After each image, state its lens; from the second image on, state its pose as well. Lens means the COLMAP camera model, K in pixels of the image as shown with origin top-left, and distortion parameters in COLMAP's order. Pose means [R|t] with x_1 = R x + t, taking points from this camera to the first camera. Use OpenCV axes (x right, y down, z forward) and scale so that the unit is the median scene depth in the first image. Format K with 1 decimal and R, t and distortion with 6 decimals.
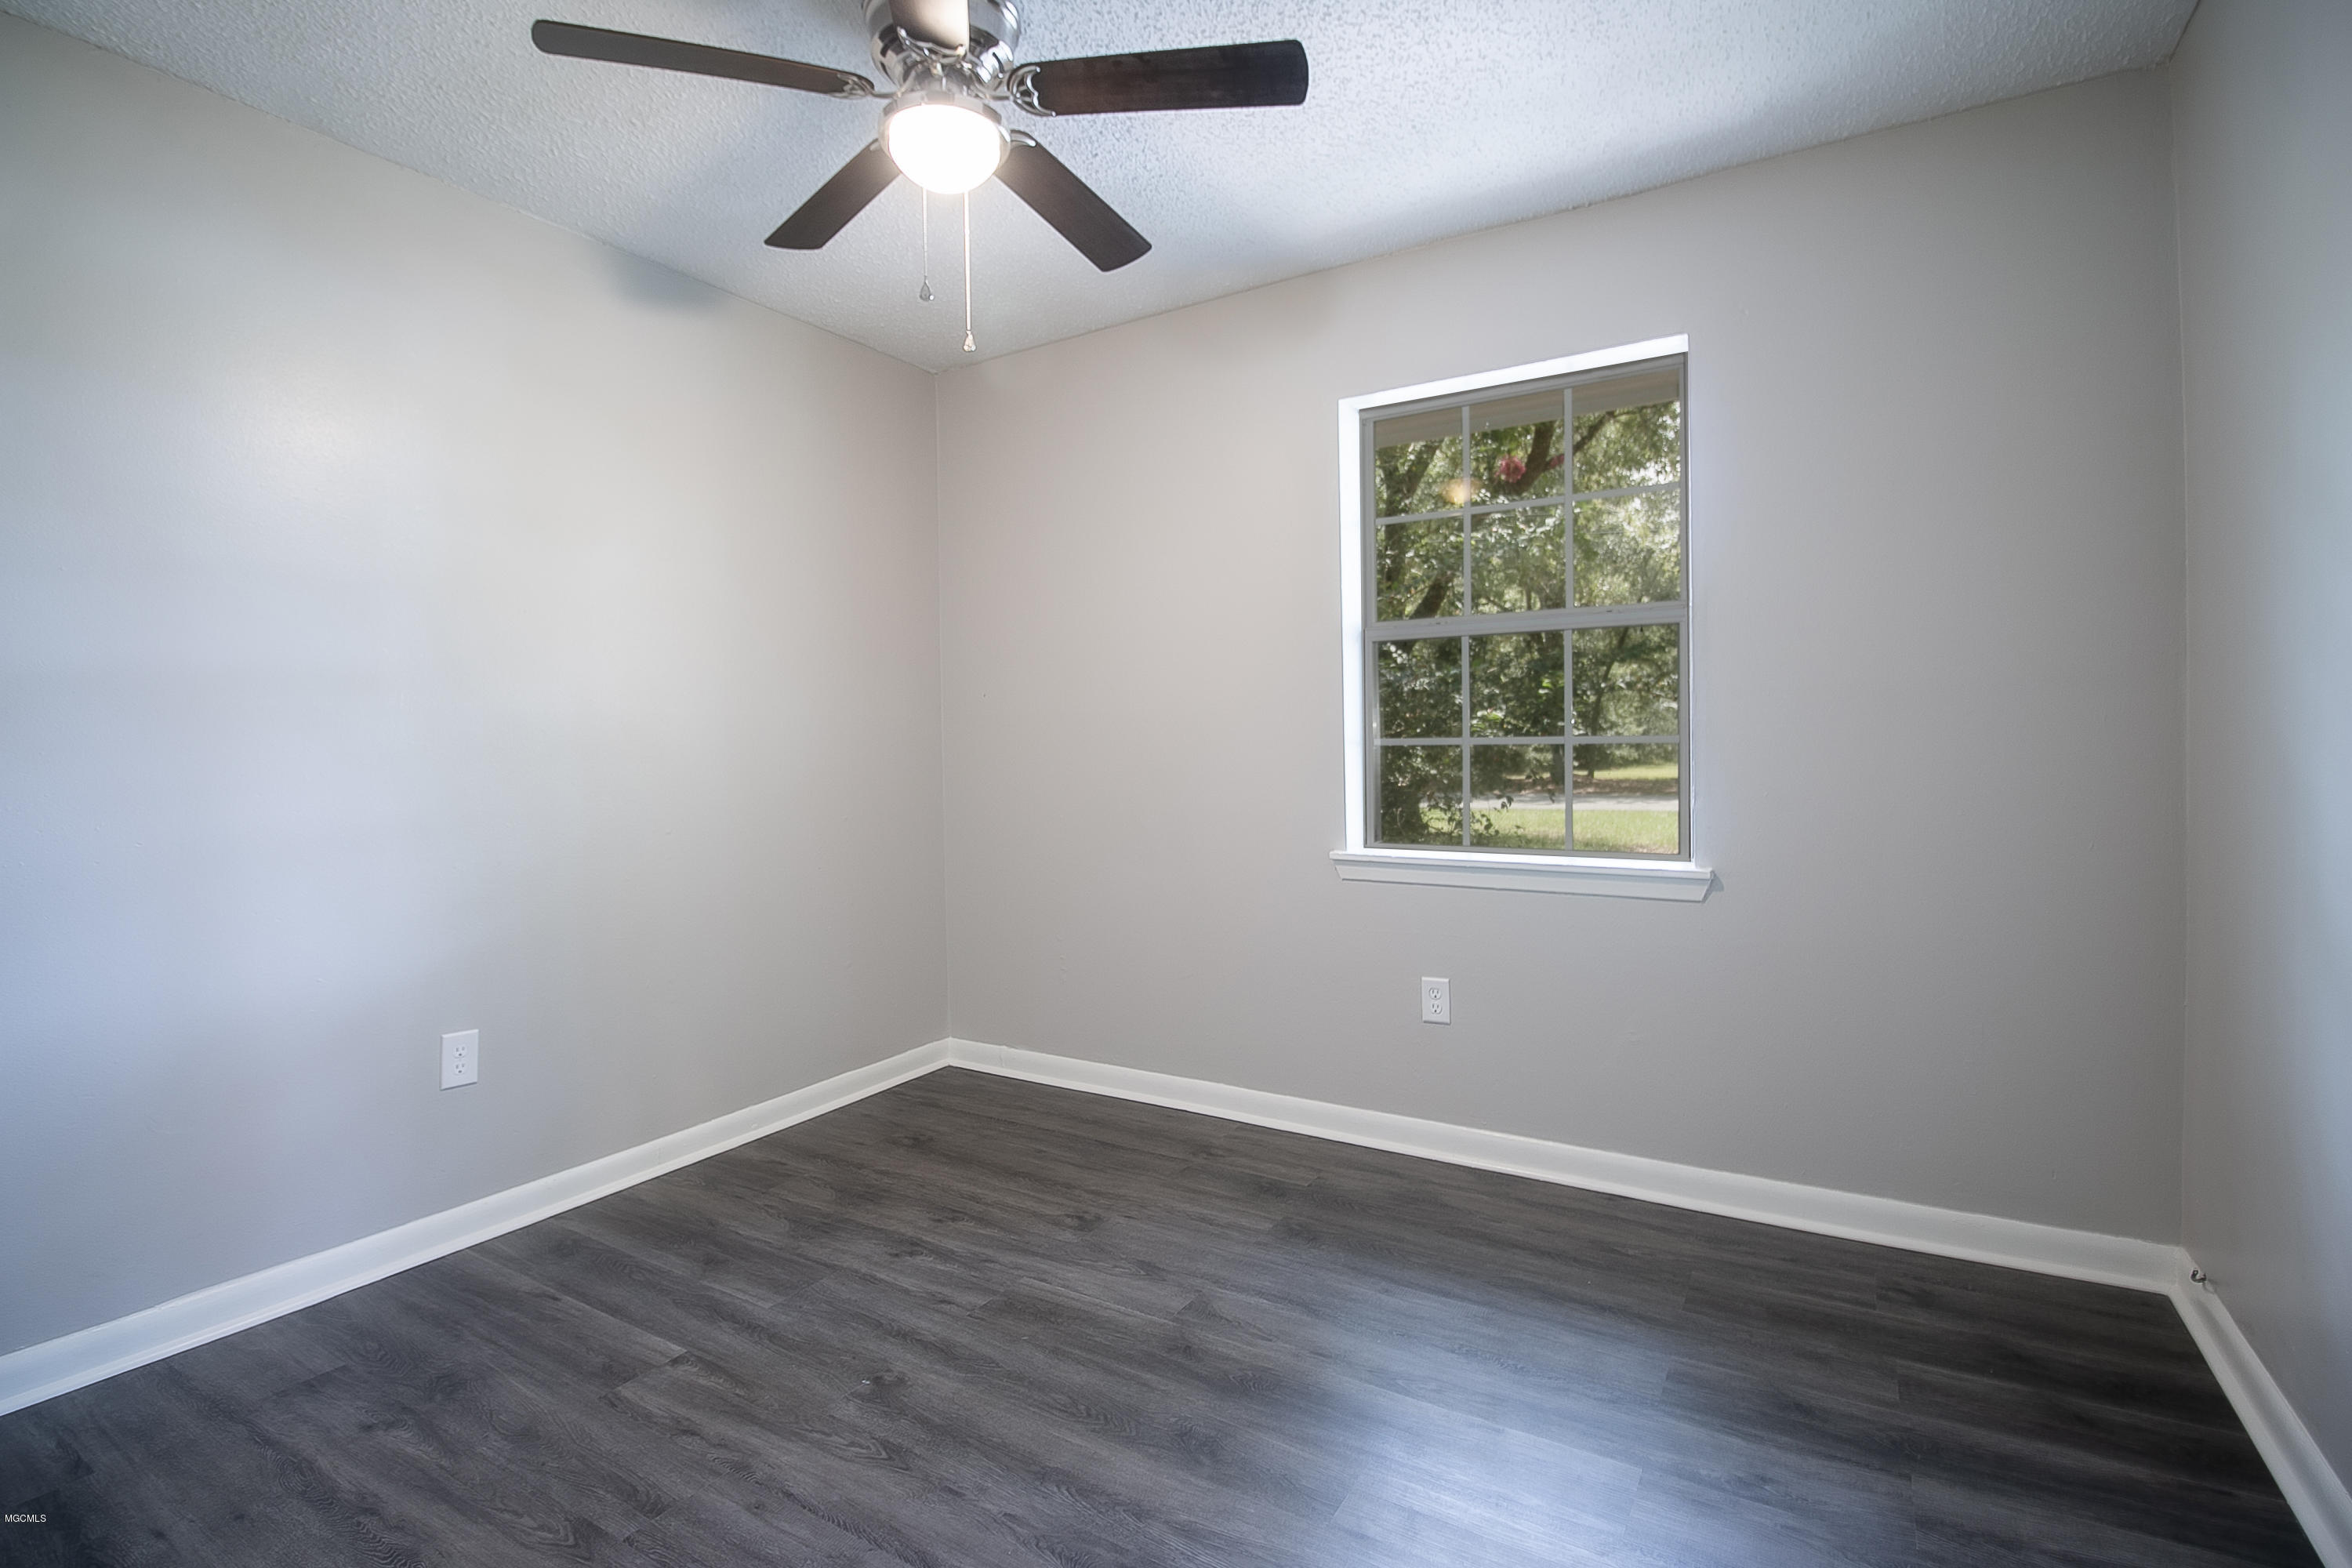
lens RADIAL K [[1096.5, 0, 1163.8], [0, 1096.5, 770.5], [0, 0, 1]] dist [-0.002590, -0.001328]
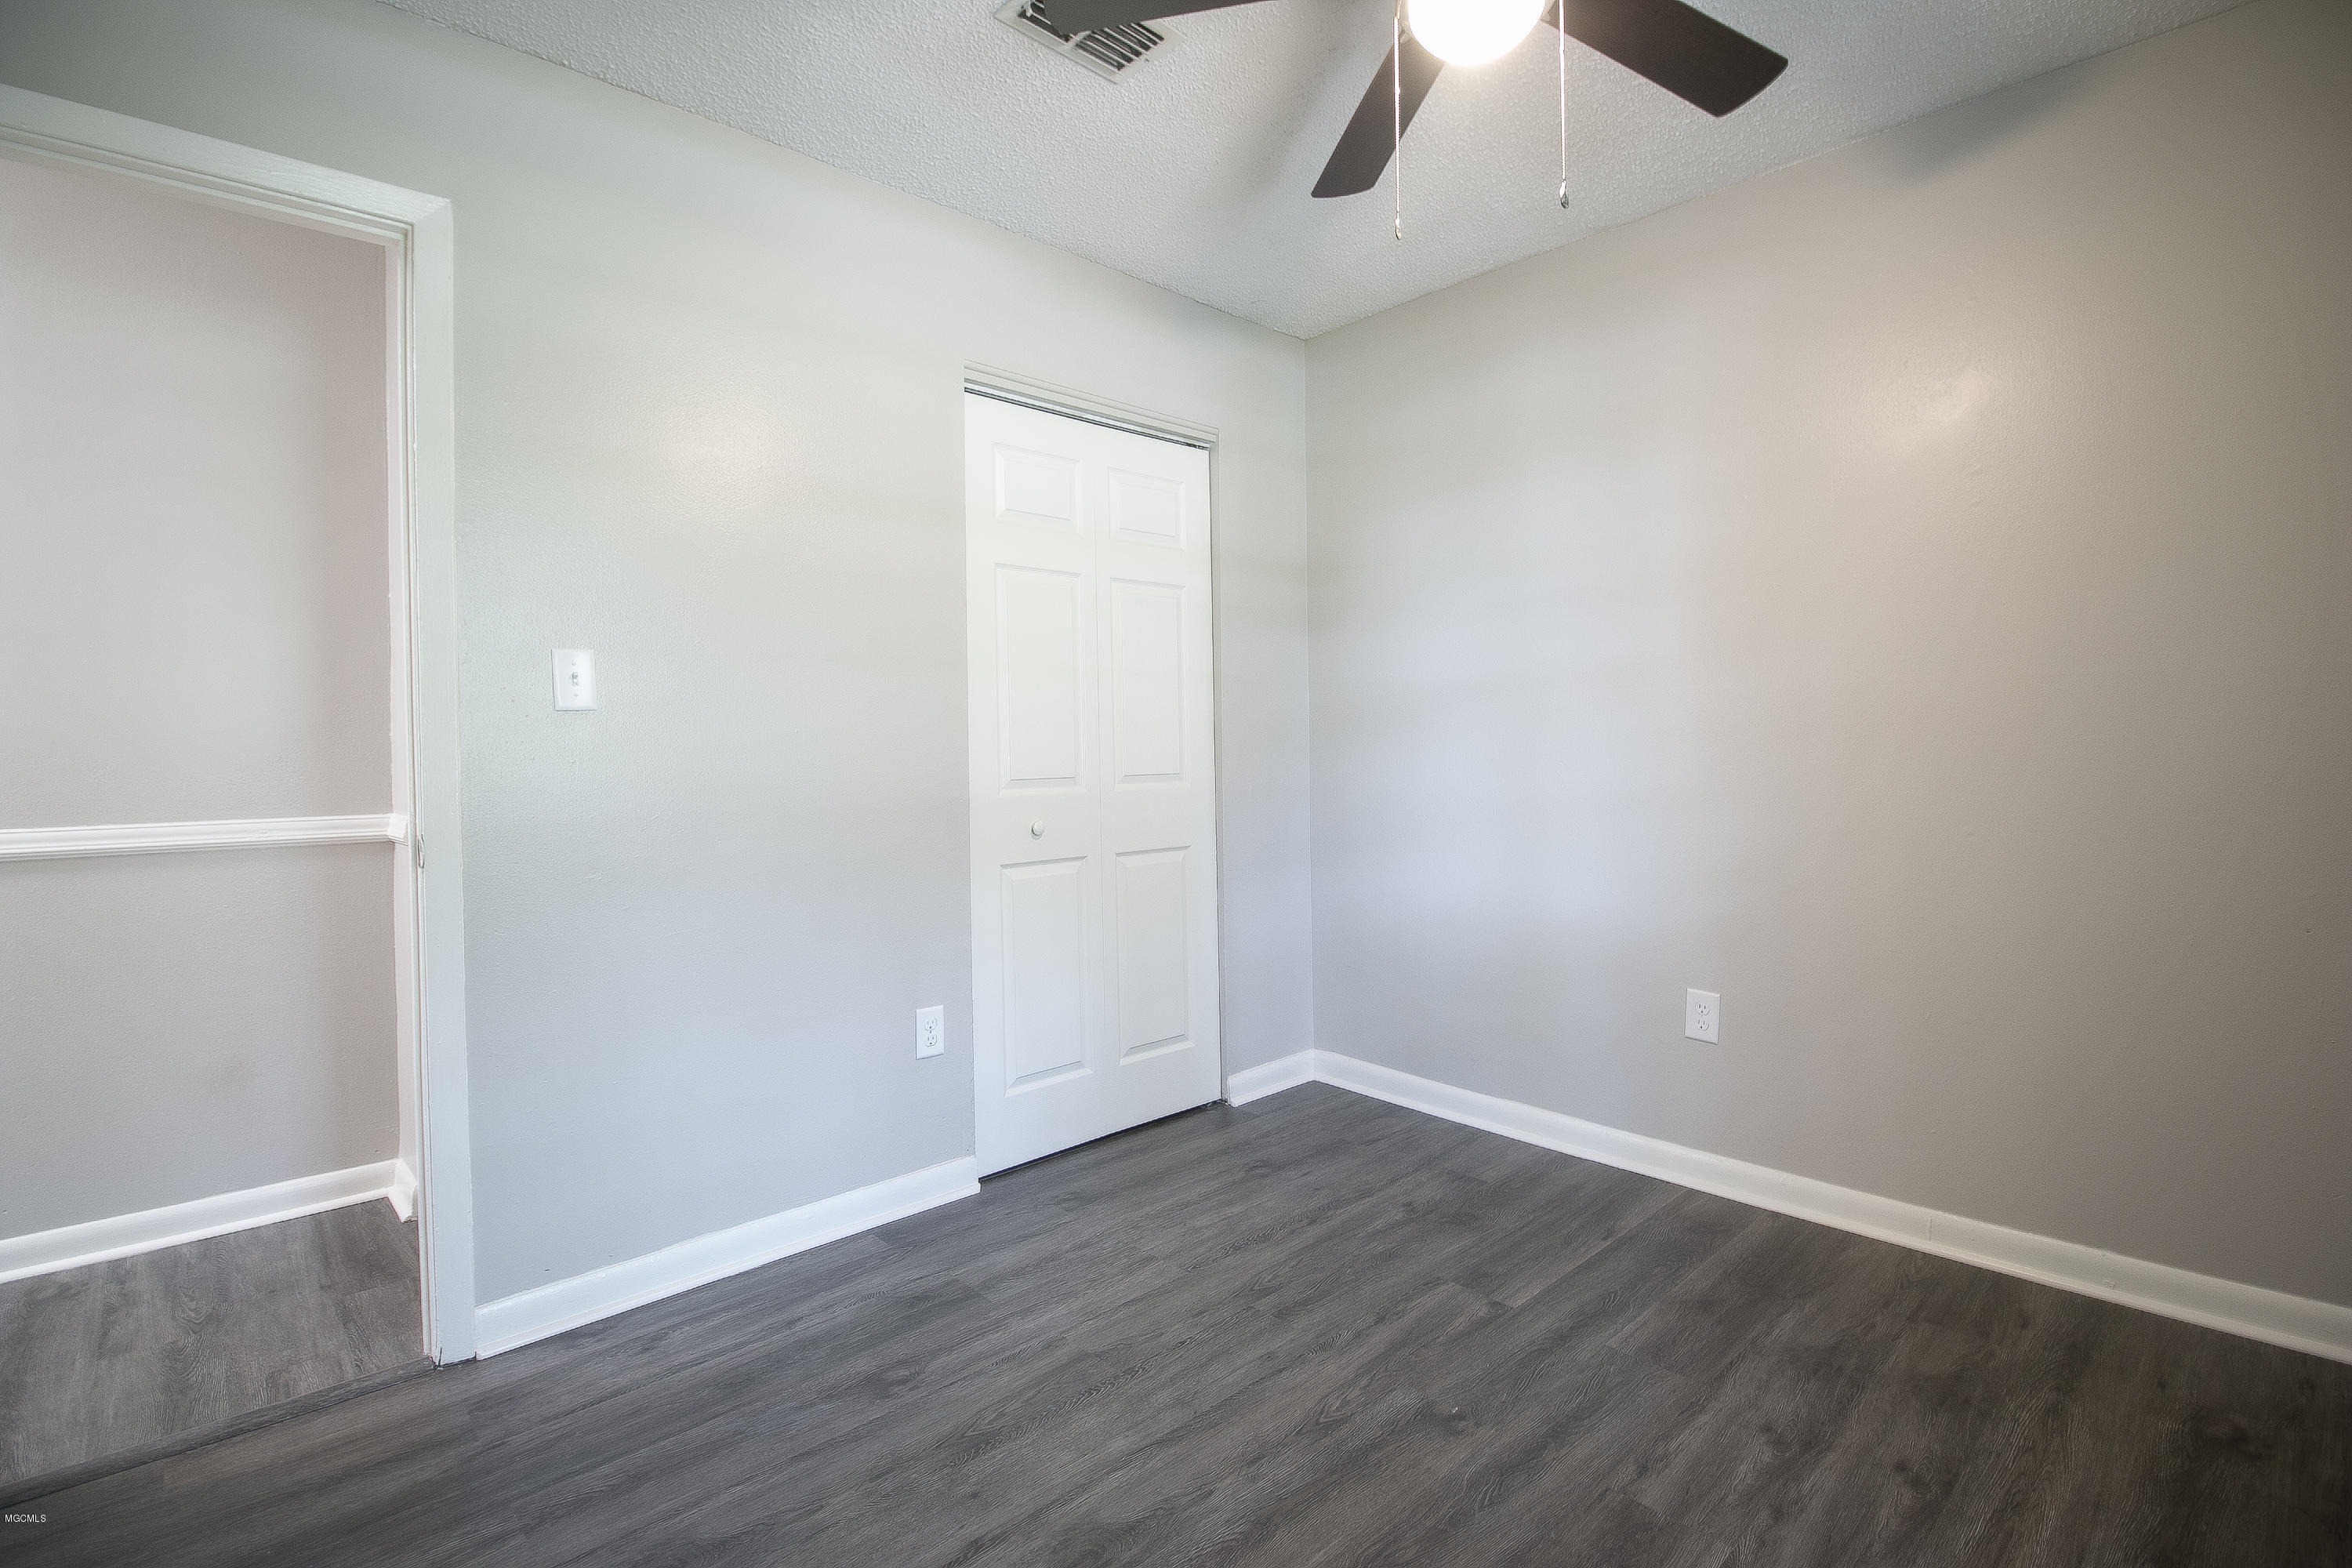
lens RADIAL K [[1096.5, 0, 1163.8], [0, 1096.5, 770.5], [0, 0, 1]] dist [-0.002590, -0.001328]
pose [[-0.278030, 0.037891, -0.959825, 0.636987], [0.001149, 0.999234, 0.039114, -0.021745], [0.960572, 0.009772, -0.277861, 0.962119]]
